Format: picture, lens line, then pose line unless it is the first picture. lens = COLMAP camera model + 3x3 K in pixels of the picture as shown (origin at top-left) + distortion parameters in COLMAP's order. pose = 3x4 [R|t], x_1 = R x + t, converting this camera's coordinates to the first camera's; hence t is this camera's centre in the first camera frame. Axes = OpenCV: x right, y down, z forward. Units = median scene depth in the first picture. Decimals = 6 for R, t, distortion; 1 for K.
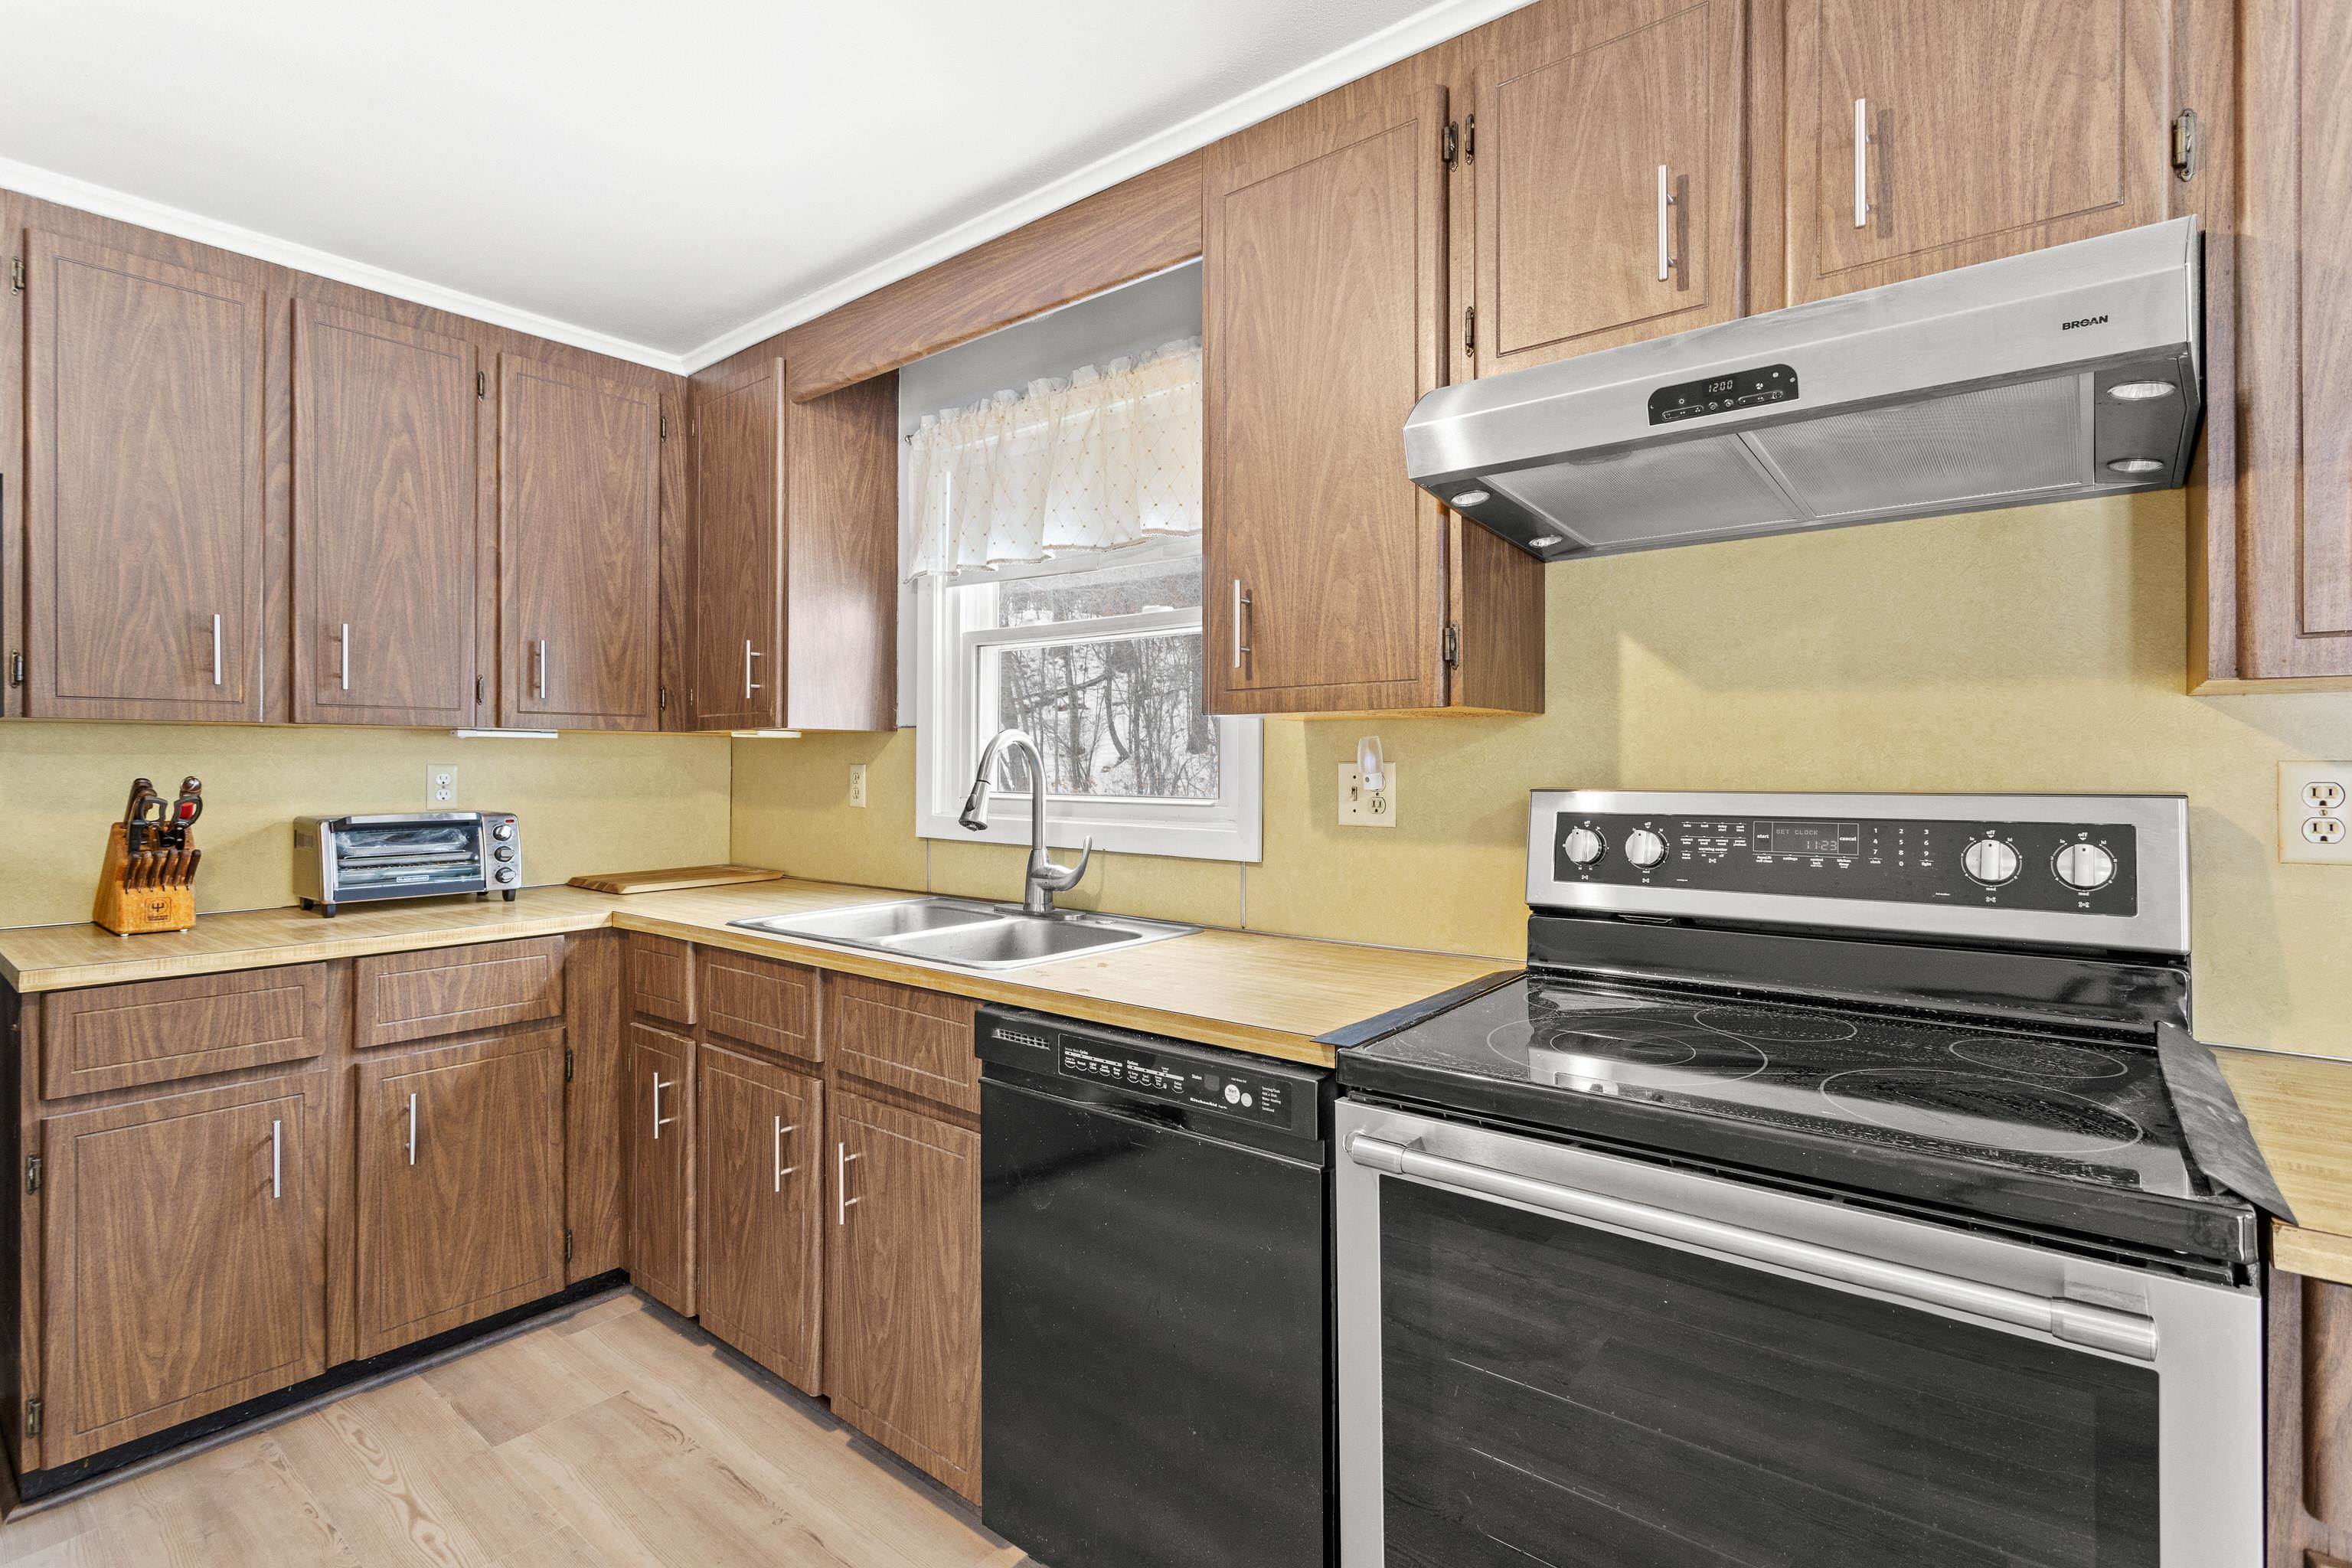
lens RADIAL K [[1112.0, 0, 1193.7], [0, 1112.0, 762.0], [0, 0, 1]] dist [-0.000851, 0.000772]
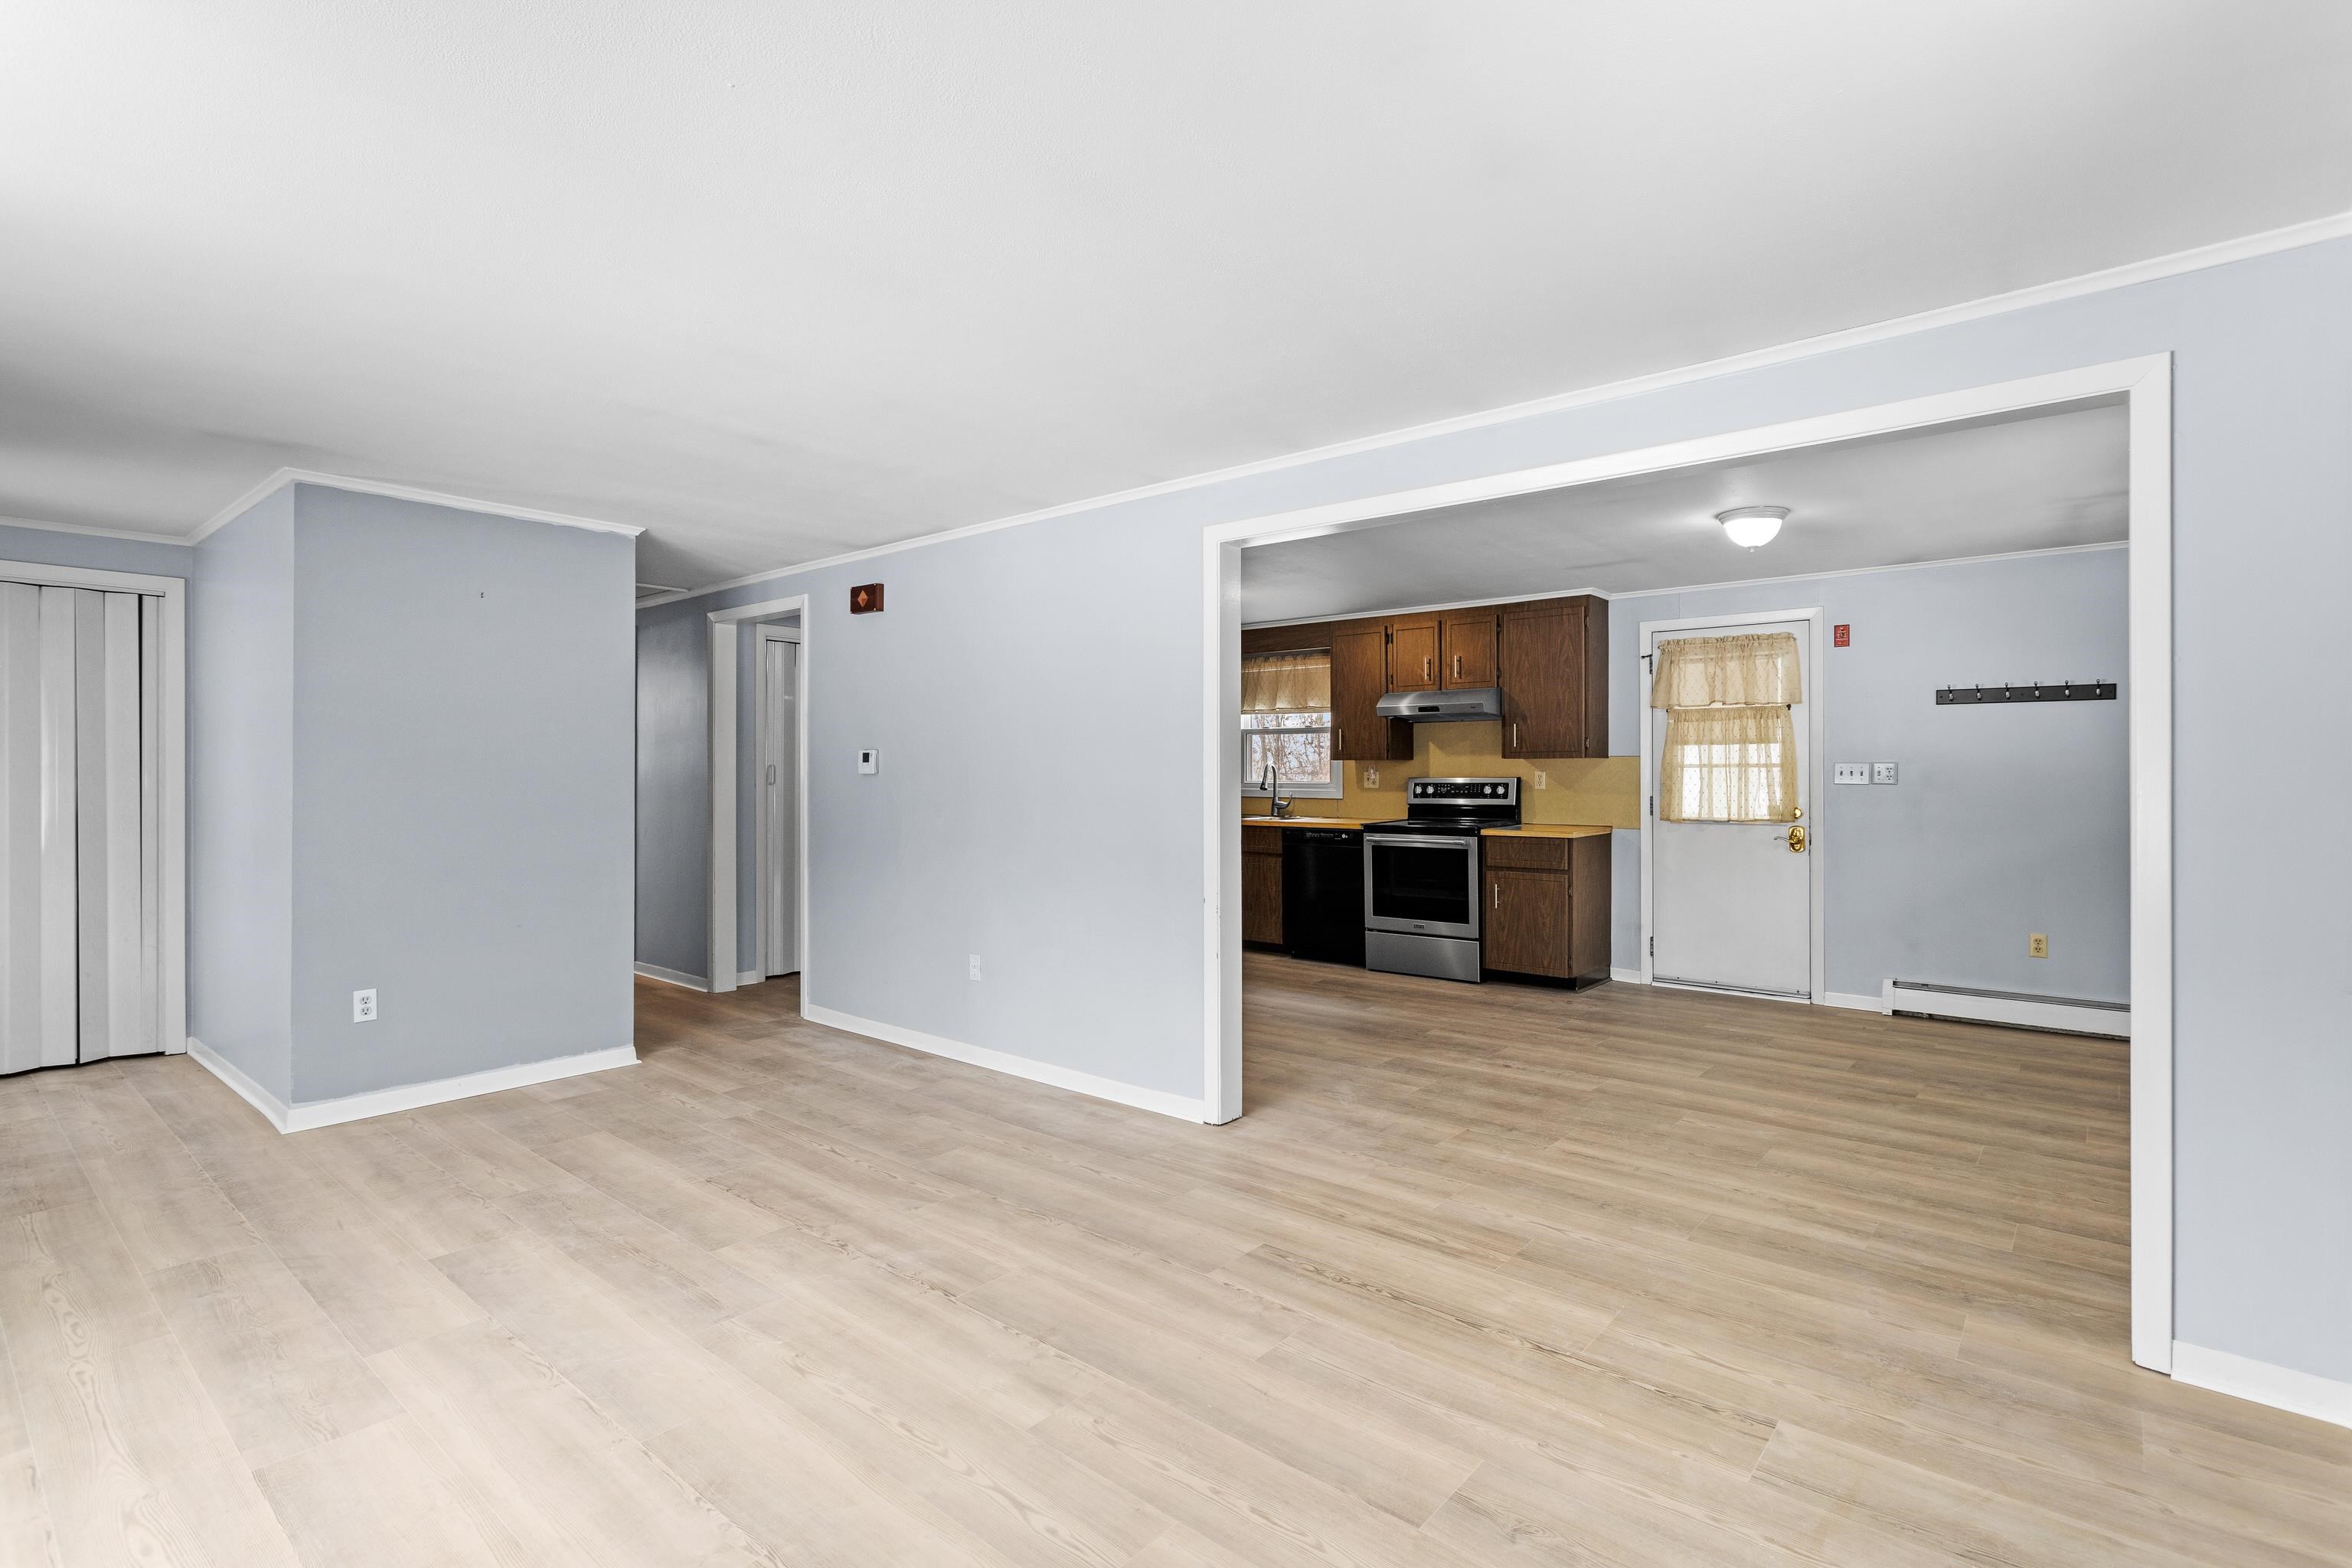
lens RADIAL K [[1108.9, 0, 1181.4], [0, 1108.9, 775.8], [0, 0, 1]] dist [-0.000703, 0.001581]
pose [[0.999409, -0.004792, -0.034043, -0.358650], [0.005048, 0.999960, 0.007439, -0.016970], [0.034006, -0.007606, 0.999393, -2.765243]]
